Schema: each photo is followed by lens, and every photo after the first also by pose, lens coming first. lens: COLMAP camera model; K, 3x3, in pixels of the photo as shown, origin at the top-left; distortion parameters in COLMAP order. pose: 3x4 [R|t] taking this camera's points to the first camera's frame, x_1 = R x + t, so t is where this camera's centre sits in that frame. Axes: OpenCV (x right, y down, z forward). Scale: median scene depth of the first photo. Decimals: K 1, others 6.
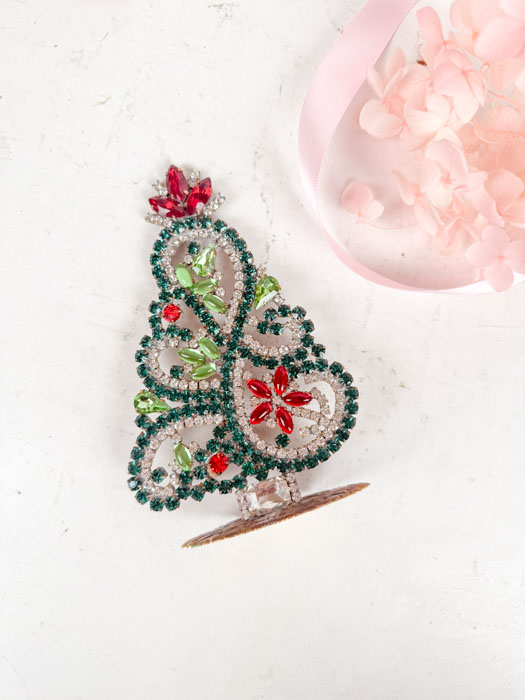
lens RADIAL K [[491.2, 0, 270.7], [0, 491.2, 358.1], [0, 0, 1]] dist [-0.052295, 0.007748]
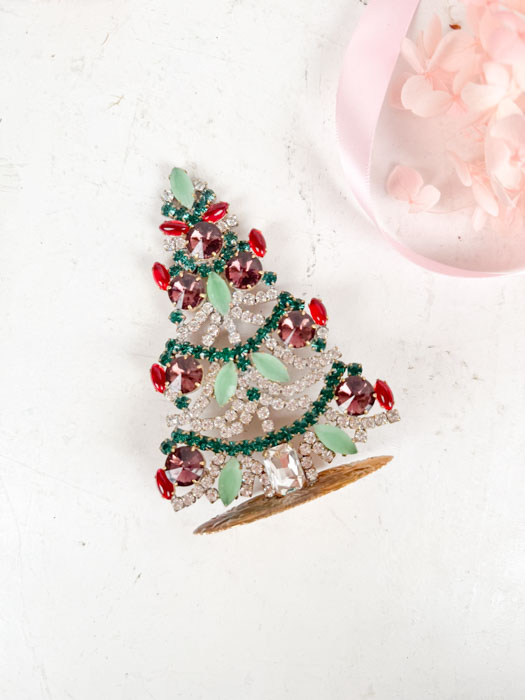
lens RADIAL K [[491.2, 0, 257.8], [0, 491.2, 346.8], [0, 0, 1]] dist [-0.052295, 0.007748]
pose [[0.991587, -0.129349, 0.004844, -0.141100], [0.129125, 0.991094, 0.032537, -0.086711], [-0.009009, -0.031638, 0.999459, 0.071518]]
